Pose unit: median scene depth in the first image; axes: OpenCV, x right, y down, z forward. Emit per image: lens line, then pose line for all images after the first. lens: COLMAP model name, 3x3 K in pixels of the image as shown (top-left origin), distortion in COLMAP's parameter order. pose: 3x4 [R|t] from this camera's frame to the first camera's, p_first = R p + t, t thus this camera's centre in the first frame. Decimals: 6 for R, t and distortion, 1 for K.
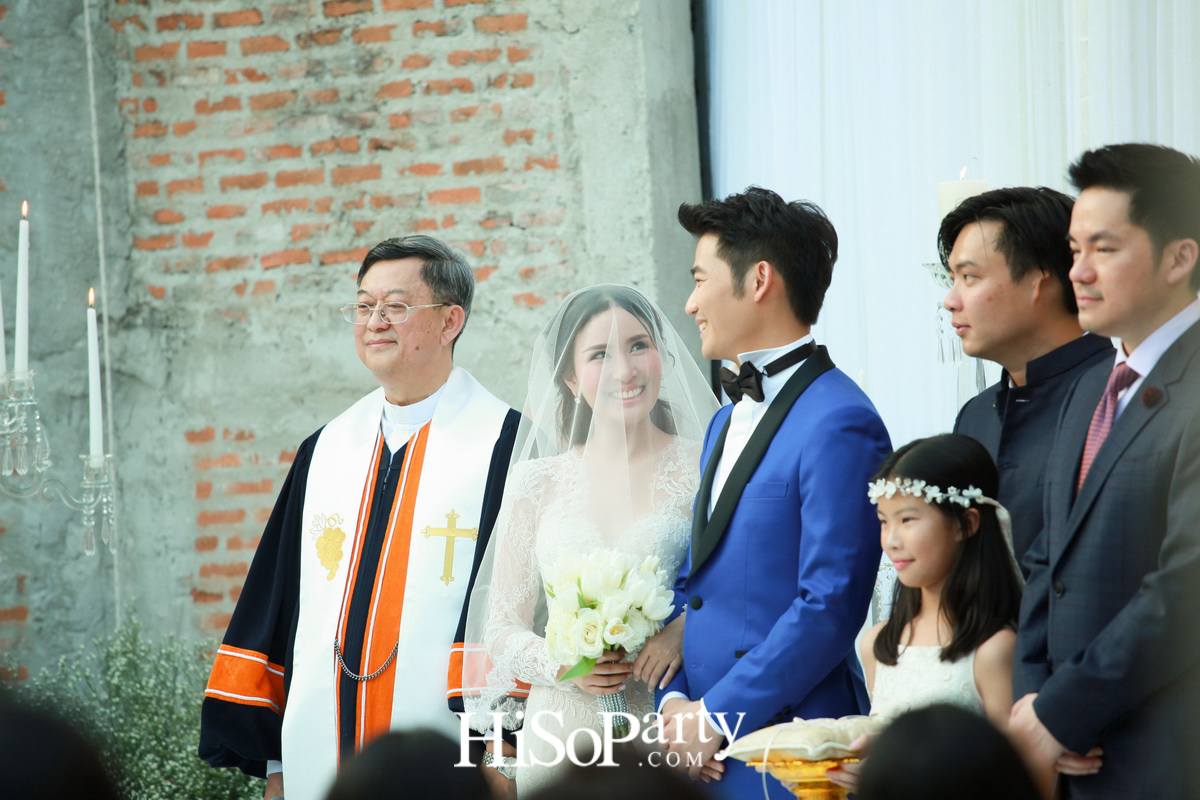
lens RADIAL K [[6853.1, 0, 633.3], [0, 6853.1, 369.6], [0, 0, 1]] dist [2.664613, 0.000000]
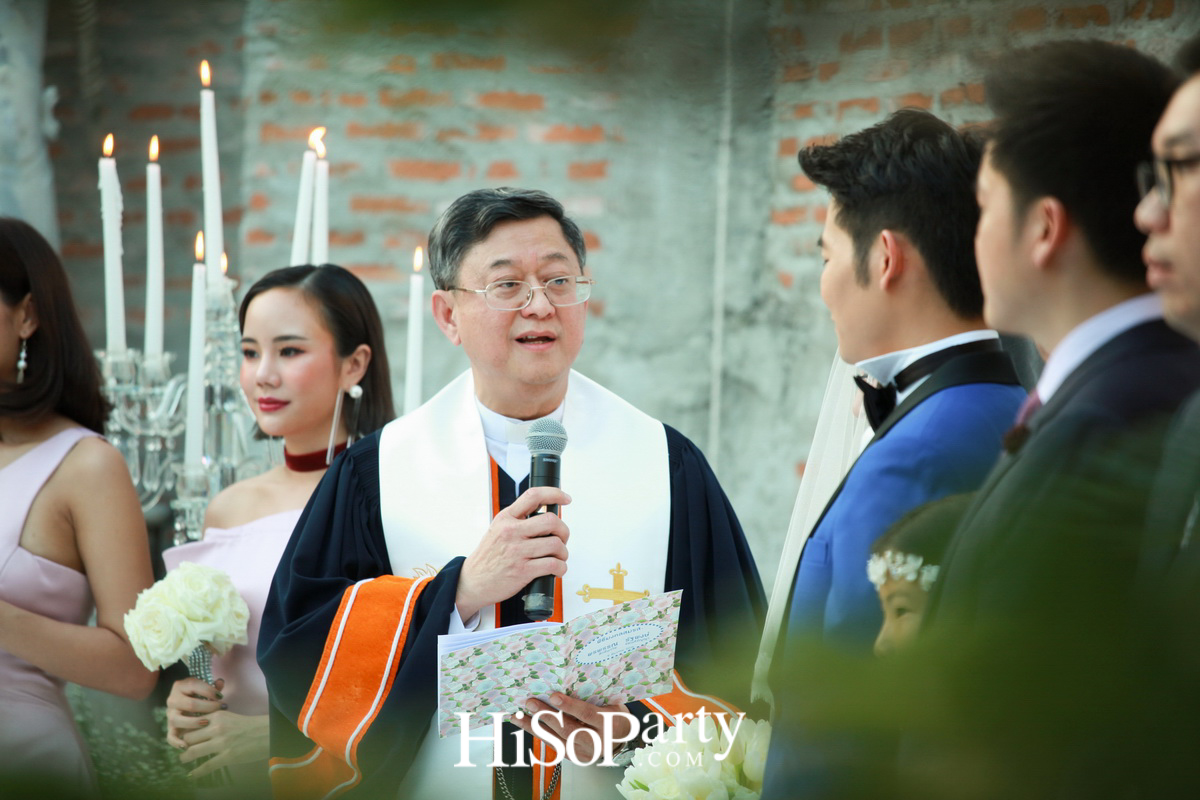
lens RADIAL K [[6853.1, 0, 595.0], [0, 6853.1, 402.6], [0, 0, 1]] dist [2.664613, 0.000000]
pose [[0.932416, 0.070310, -0.354480, 0.191621], [-0.073243, 0.997301, 0.005155, 0.000058], [0.353886, 0.021157, 0.935049, 0.282149]]
